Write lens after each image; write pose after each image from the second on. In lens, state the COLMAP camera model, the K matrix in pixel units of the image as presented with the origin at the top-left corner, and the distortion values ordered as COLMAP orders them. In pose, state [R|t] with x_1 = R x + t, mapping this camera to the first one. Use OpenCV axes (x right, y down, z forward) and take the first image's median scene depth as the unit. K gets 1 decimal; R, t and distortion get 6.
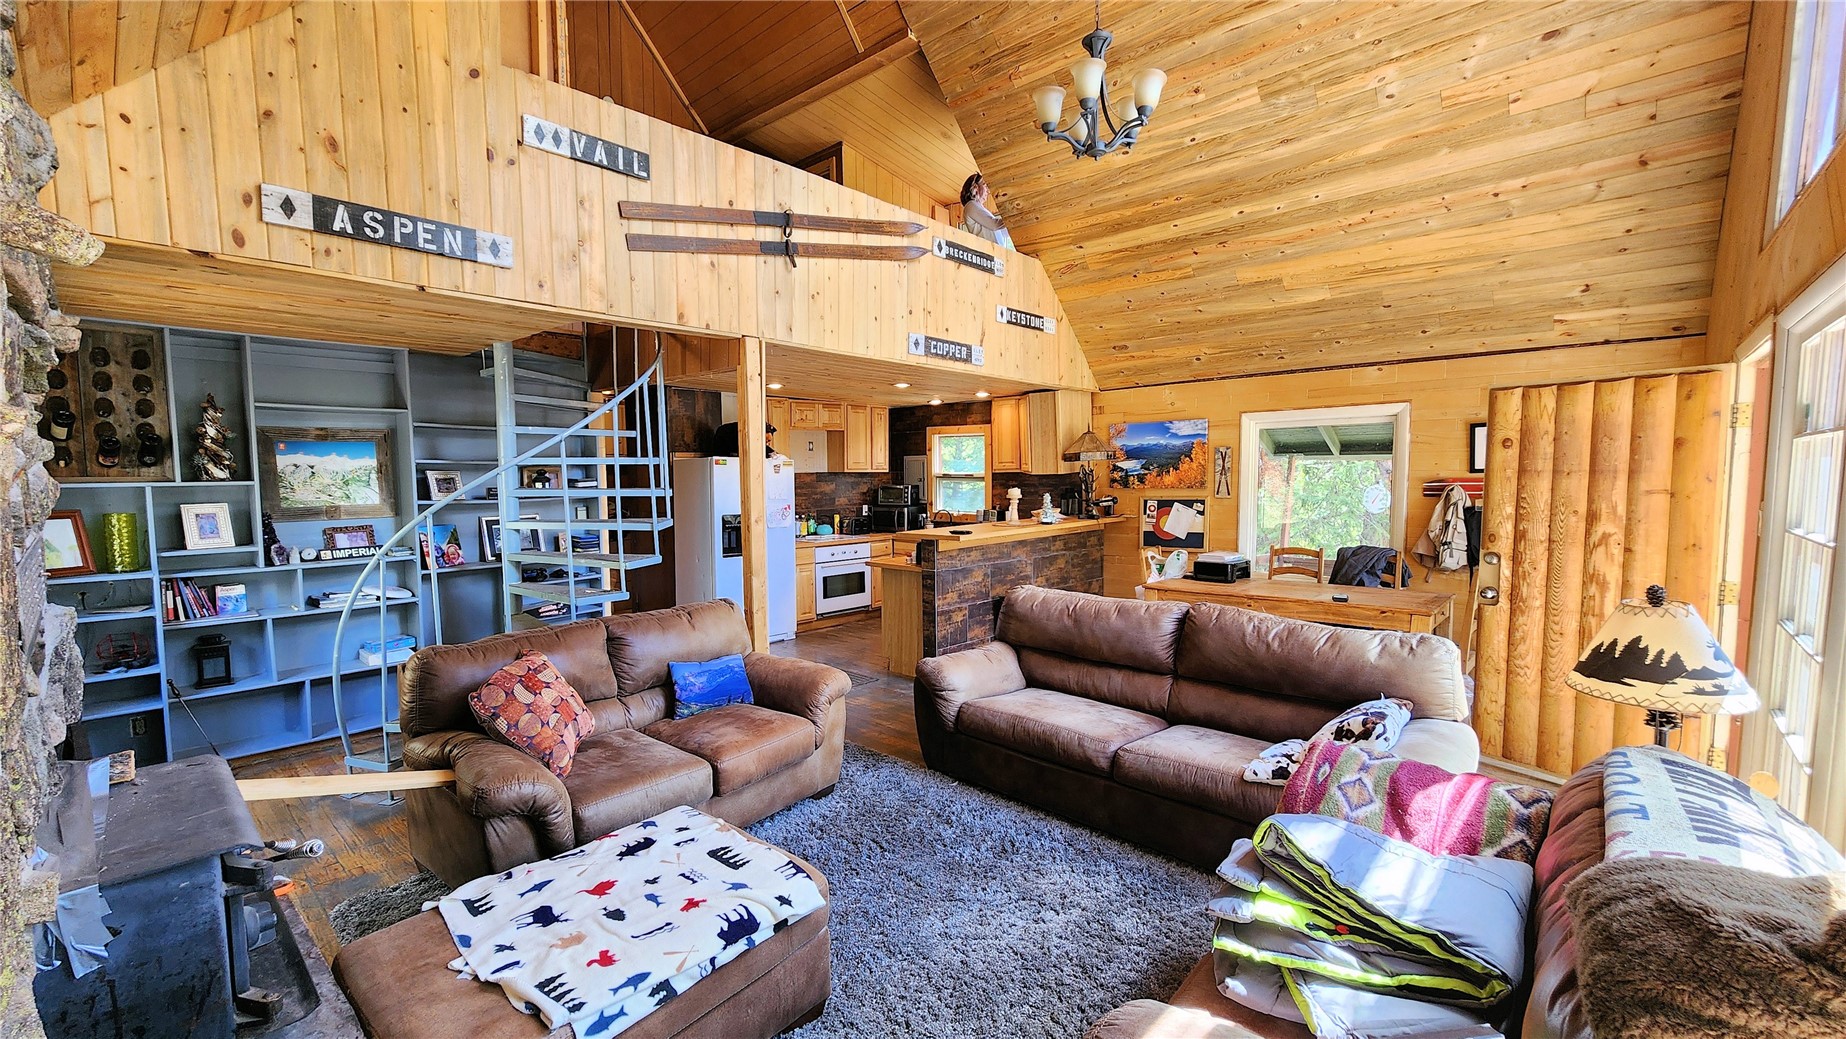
lens RADIAL K [[757.4, 0, 911.5], [0, 757.4, 521.8], [0, 0, 1]] dist [-0.000793, -0.000311]
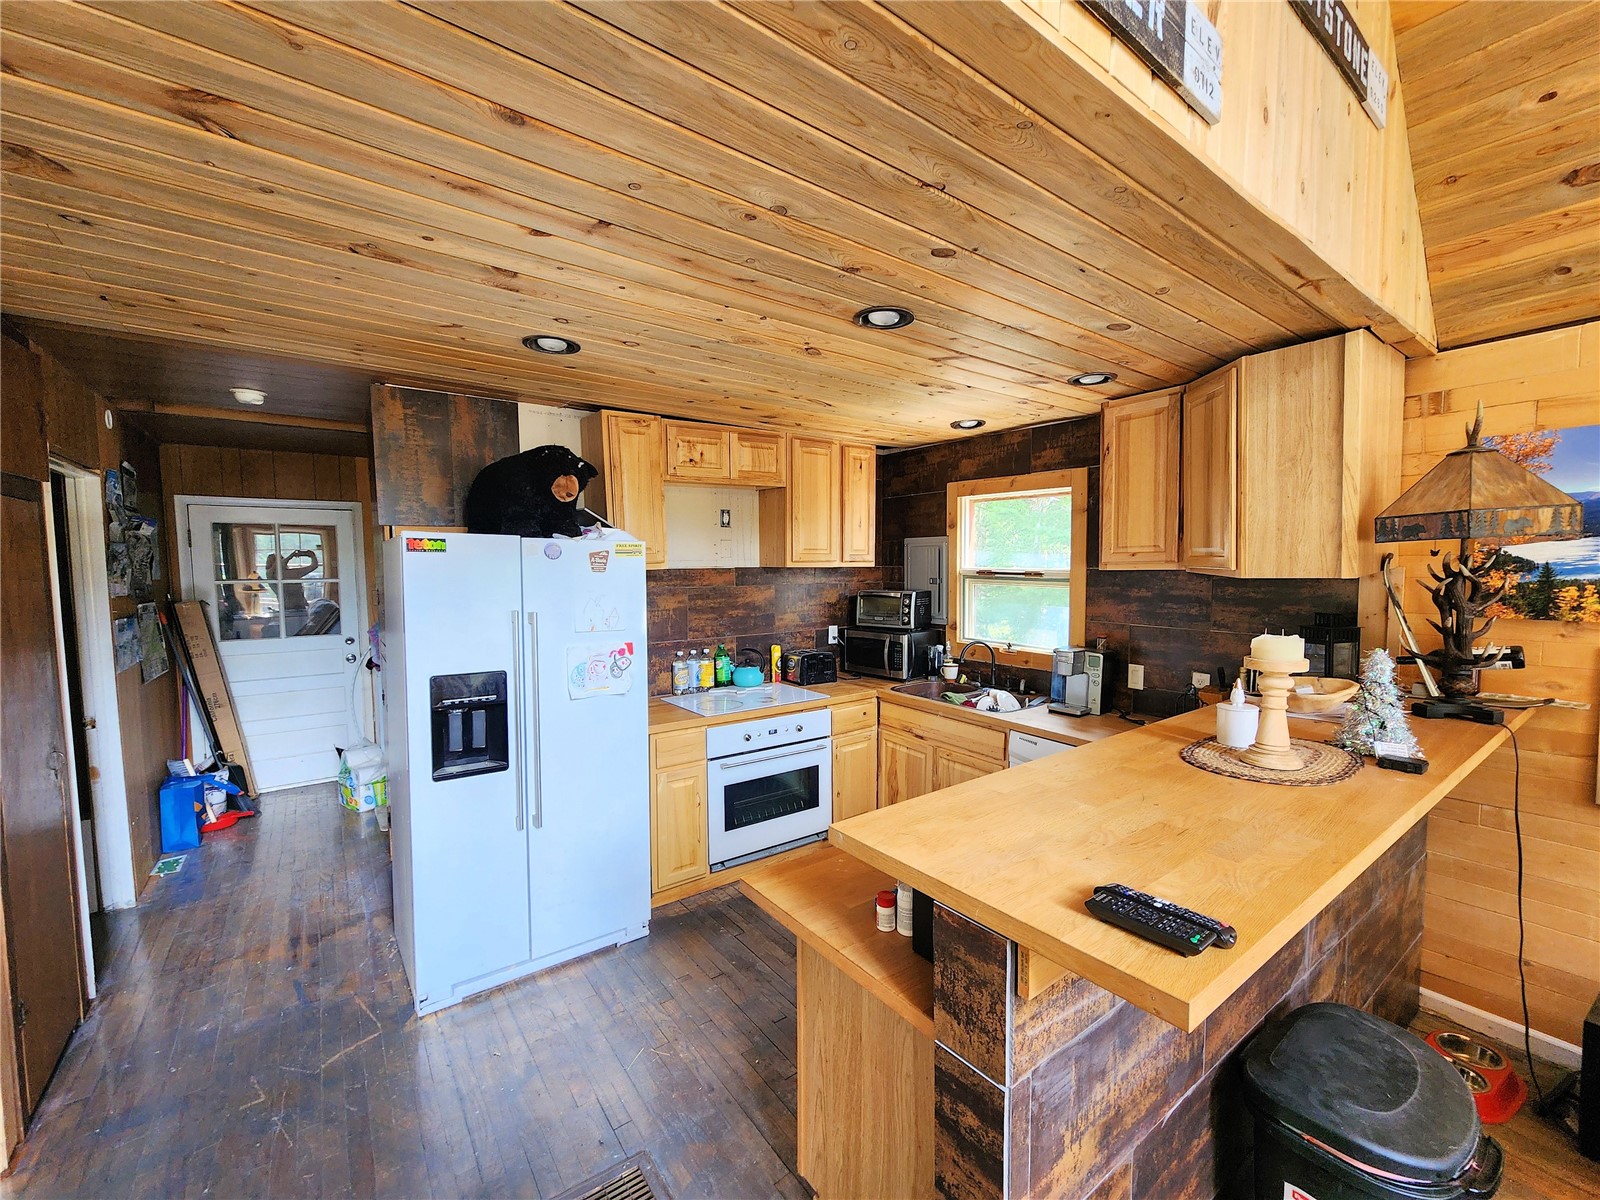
lens RADIAL K [[661.9, 0, 807.0], [0, 661.9, 606.9], [0, 0, 1]] dist [0.002296, 0.000122]
pose [[0.984115, 0.014601, -0.176928, 0.008610], [-0.014398, 0.999893, 0.002431, -0.050627], [0.176945, 0.000155, 0.984221, 0.705624]]
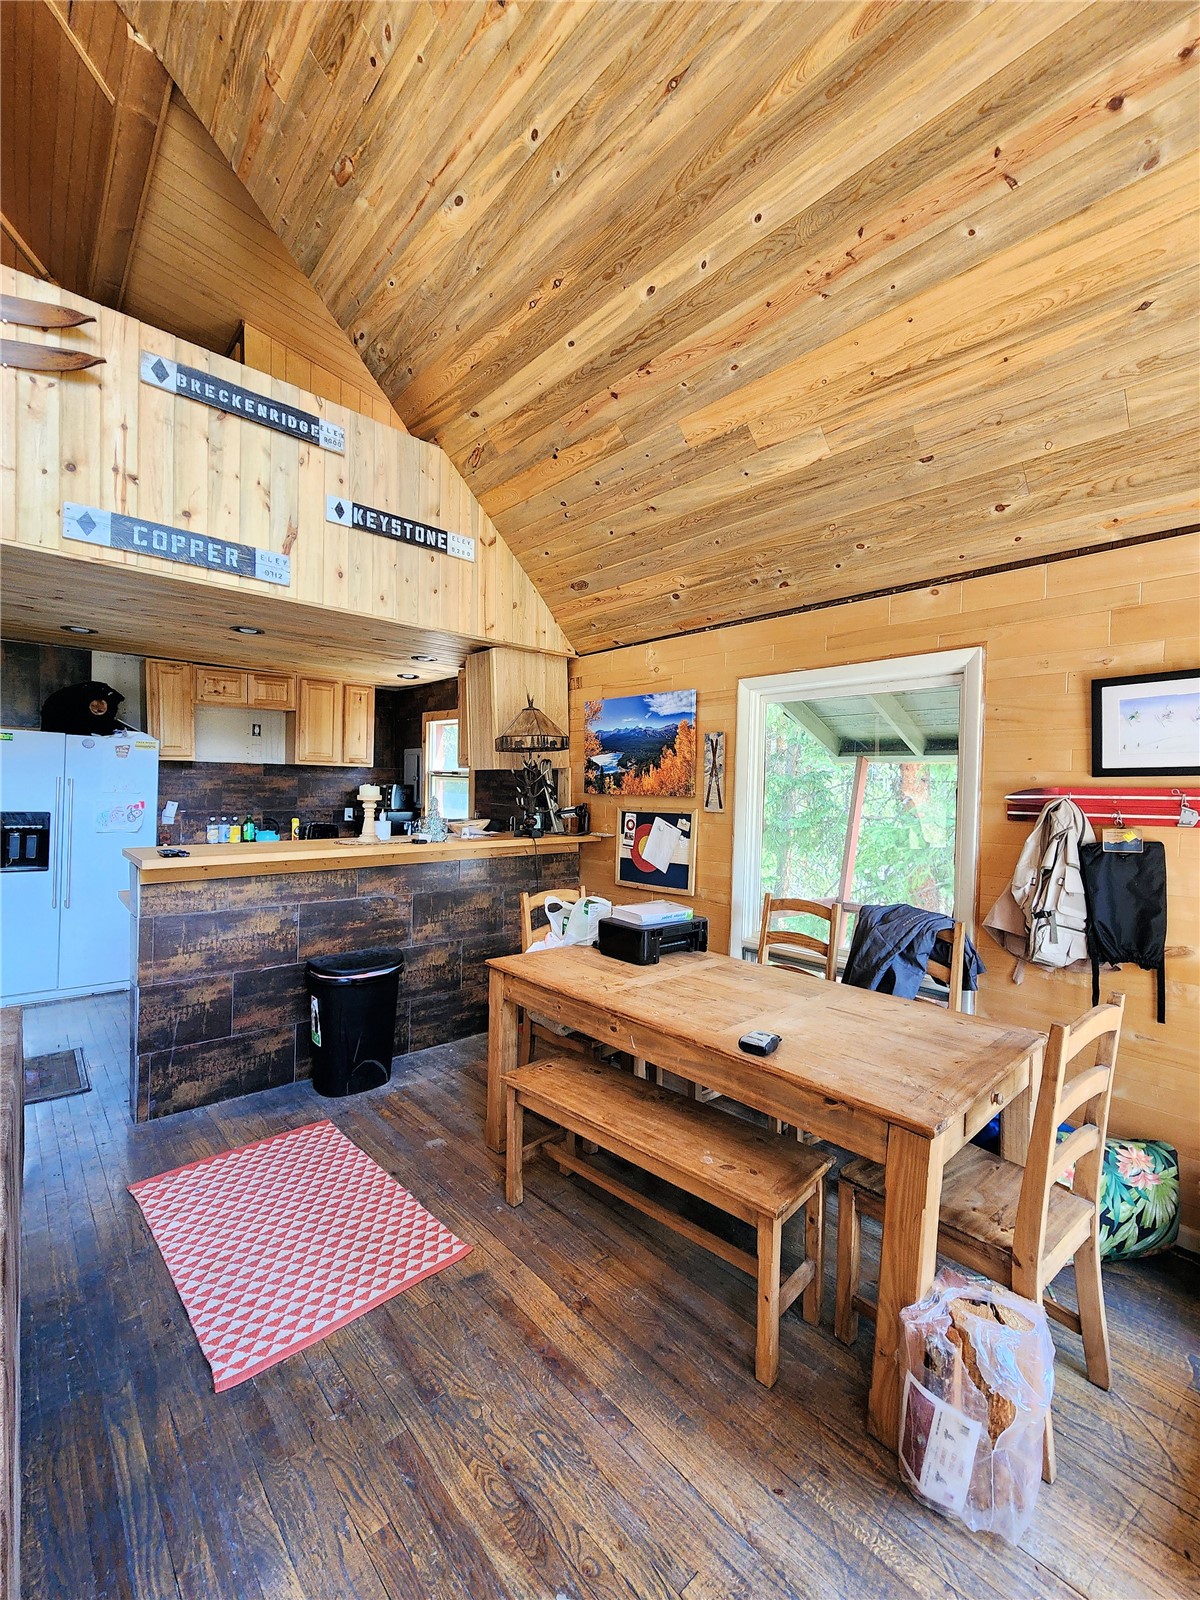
lens RADIAL K [[661.9, 0, 614.5], [0, 661.9, 791.3], [0, 0, 1]] dist [0.002296, 0.000122]
pose [[0.996793, 0.032951, -0.072923, 0.370915], [-0.037115, 0.997712, -0.056501, -0.014388], [0.070894, 0.059026, 0.995736, 0.439977]]
